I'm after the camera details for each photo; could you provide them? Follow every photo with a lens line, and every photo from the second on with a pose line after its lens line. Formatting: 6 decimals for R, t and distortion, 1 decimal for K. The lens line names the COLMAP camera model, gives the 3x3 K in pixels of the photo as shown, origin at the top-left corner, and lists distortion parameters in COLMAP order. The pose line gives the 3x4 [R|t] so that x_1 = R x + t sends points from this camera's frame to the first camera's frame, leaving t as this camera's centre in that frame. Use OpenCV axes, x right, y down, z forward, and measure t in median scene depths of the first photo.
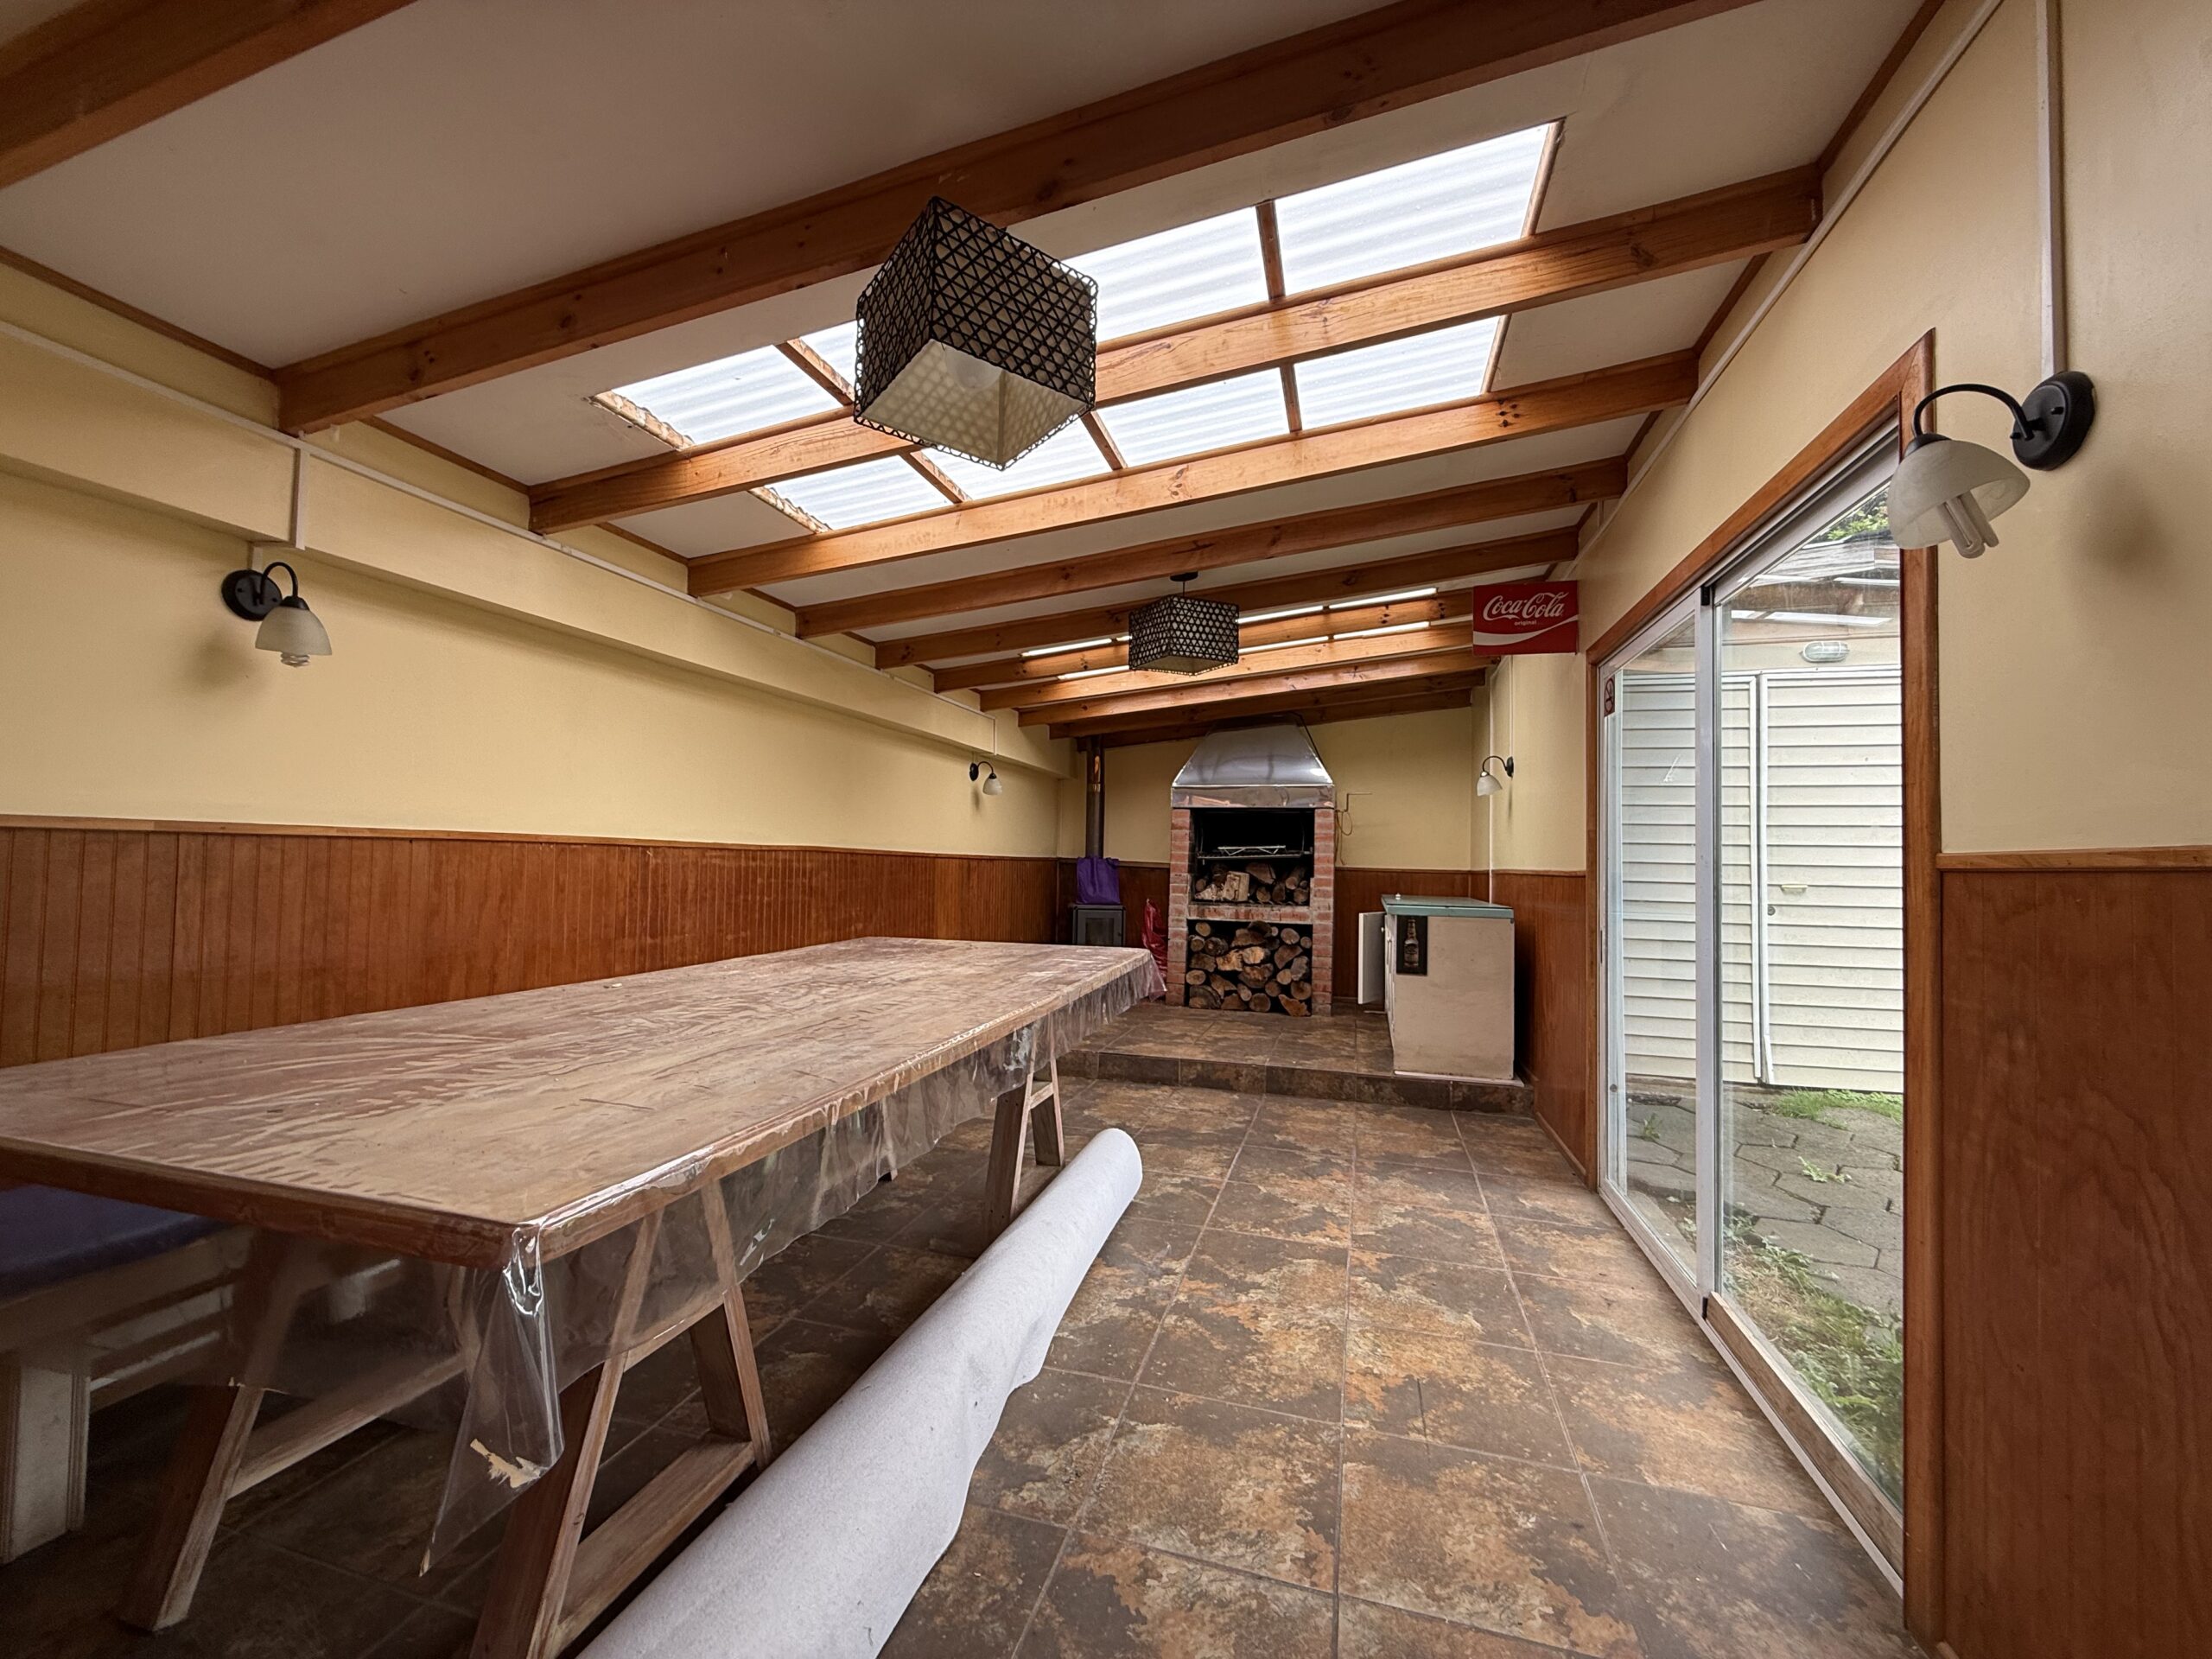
lens RADIAL K [[883.7, 0, 1101.2], [0, 883.7, 840.1], [0, 0, 1]] dist [-0.001656, 0.000986]
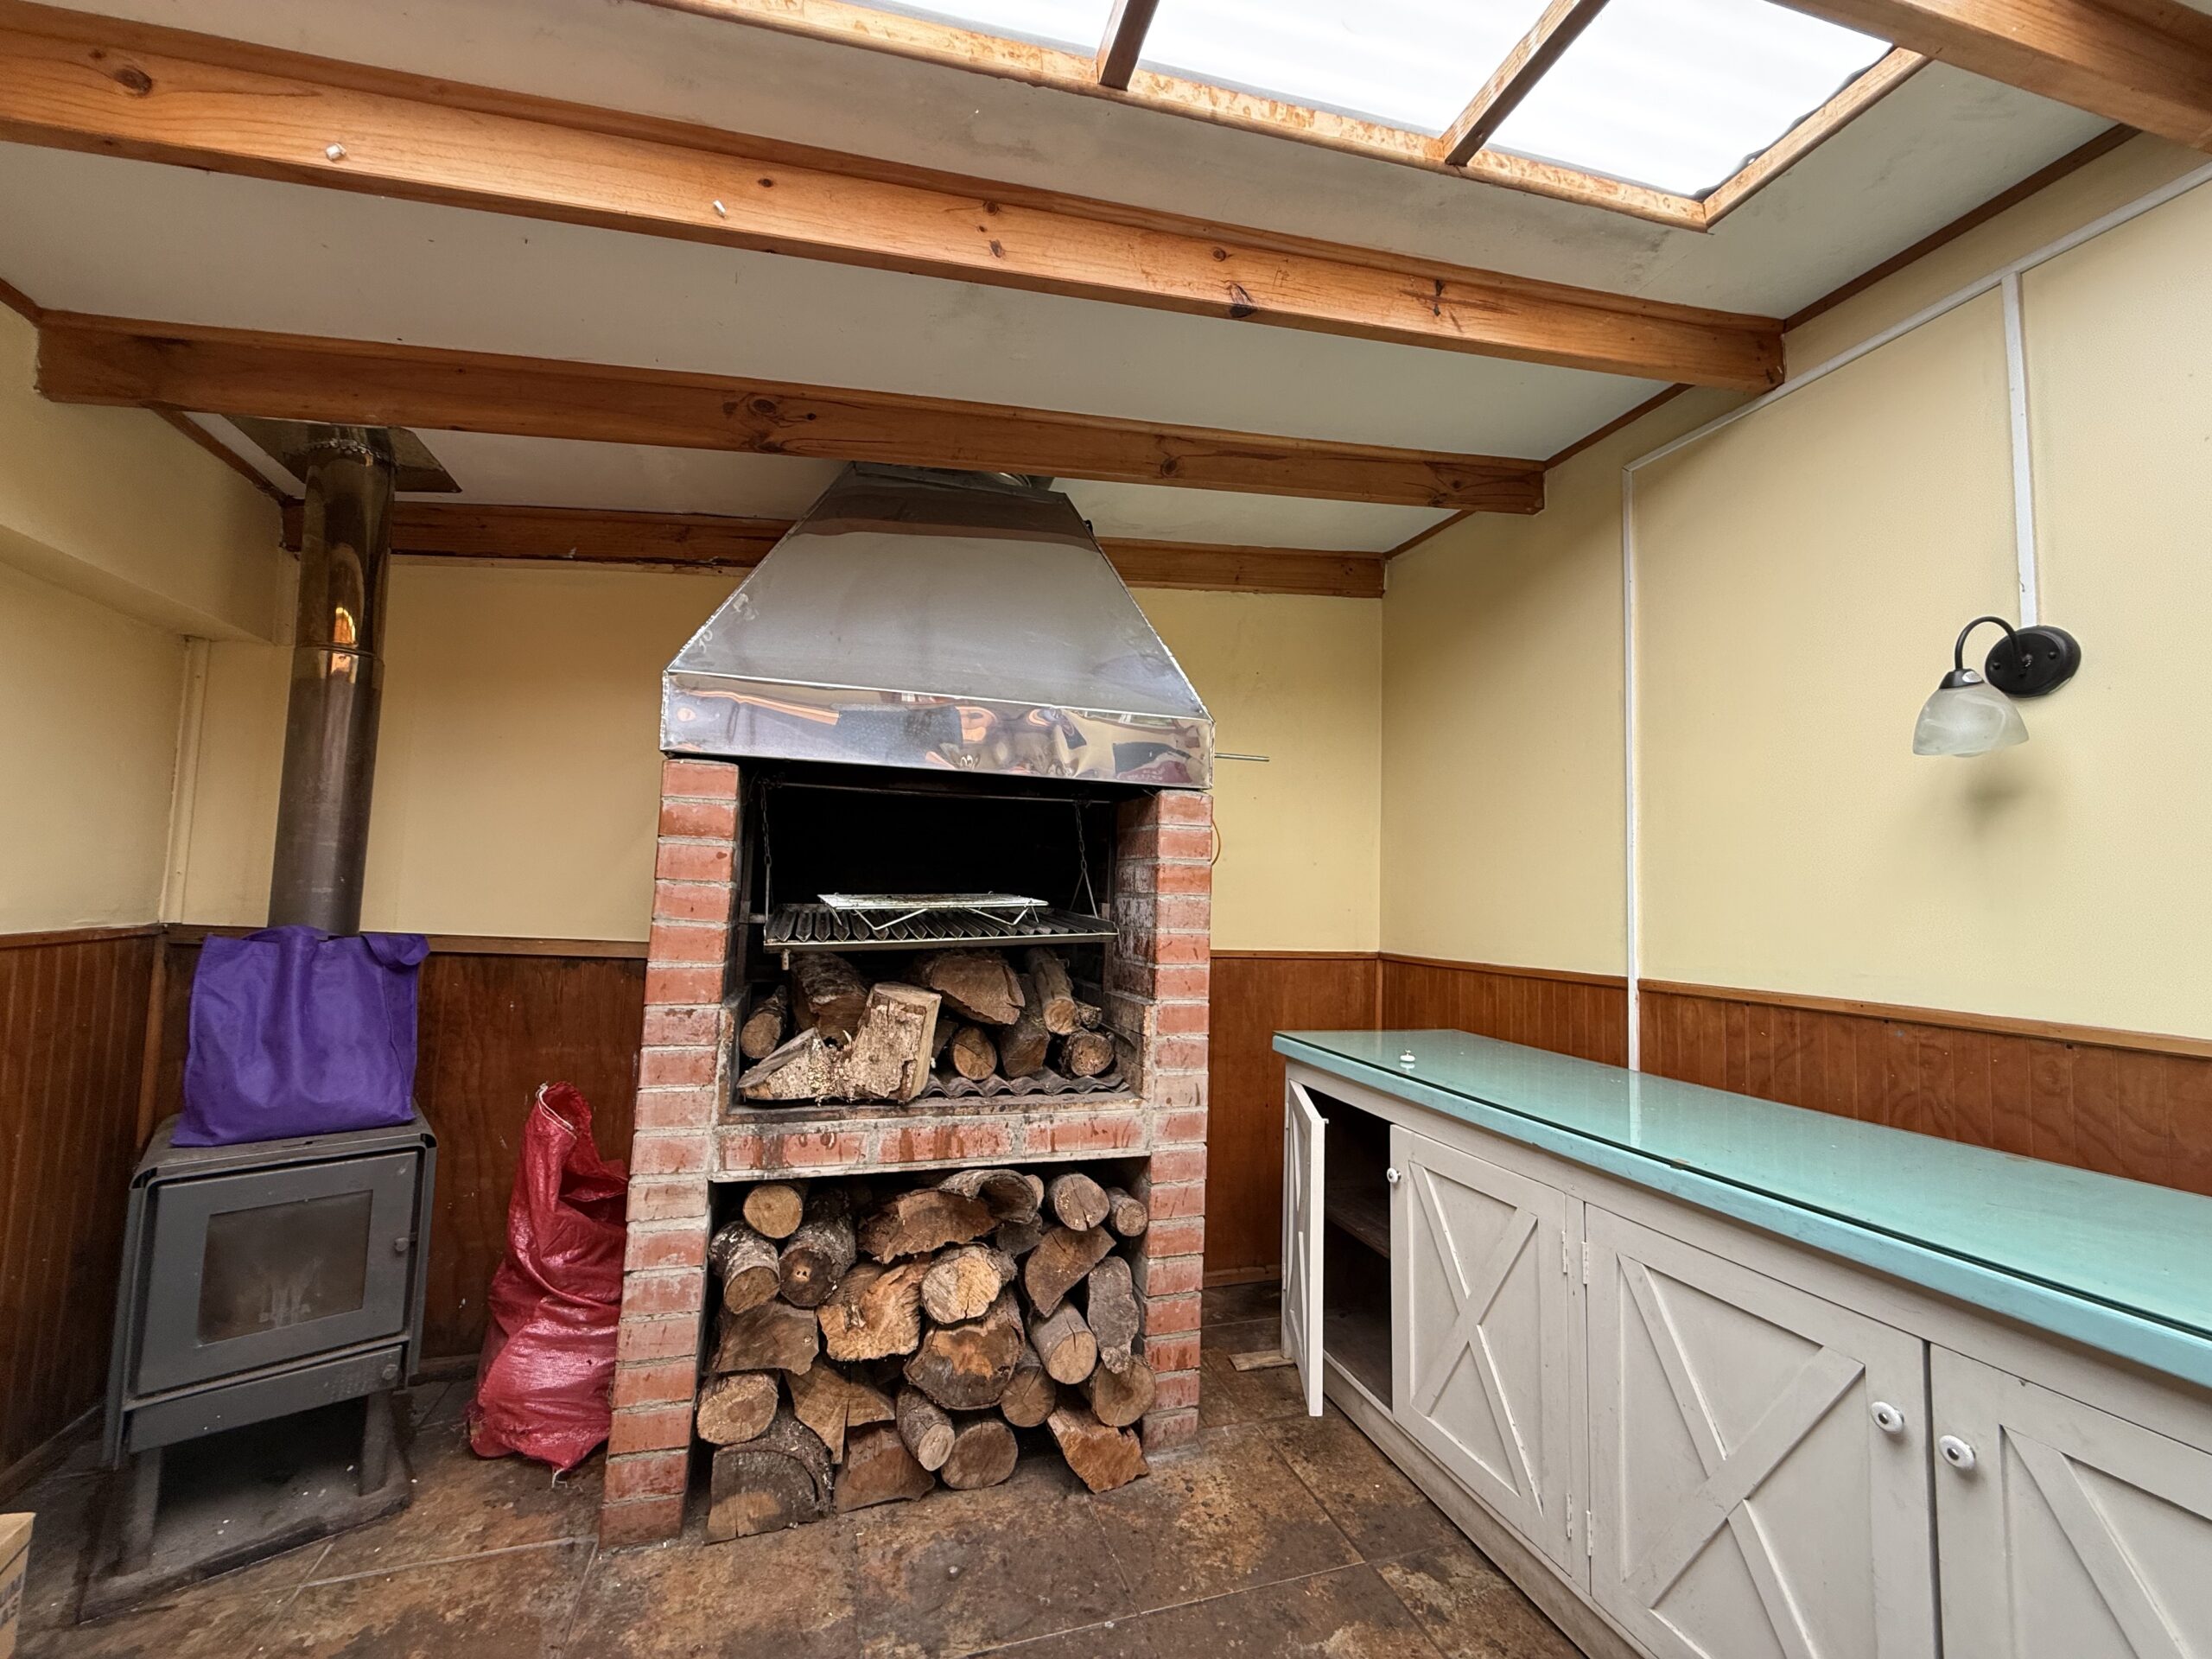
lens RADIAL K [[883.7, 0, 1111.5], [0, 883.7, 826.2], [0, 0, 1]] dist [-0.001656, 0.000986]
pose [[0.828947, 0.046037, 0.557429, 0.045688], [-0.032448, 0.998887, -0.034242, -0.010228], [-0.558385, 0.010297, 0.829518, 0.723290]]
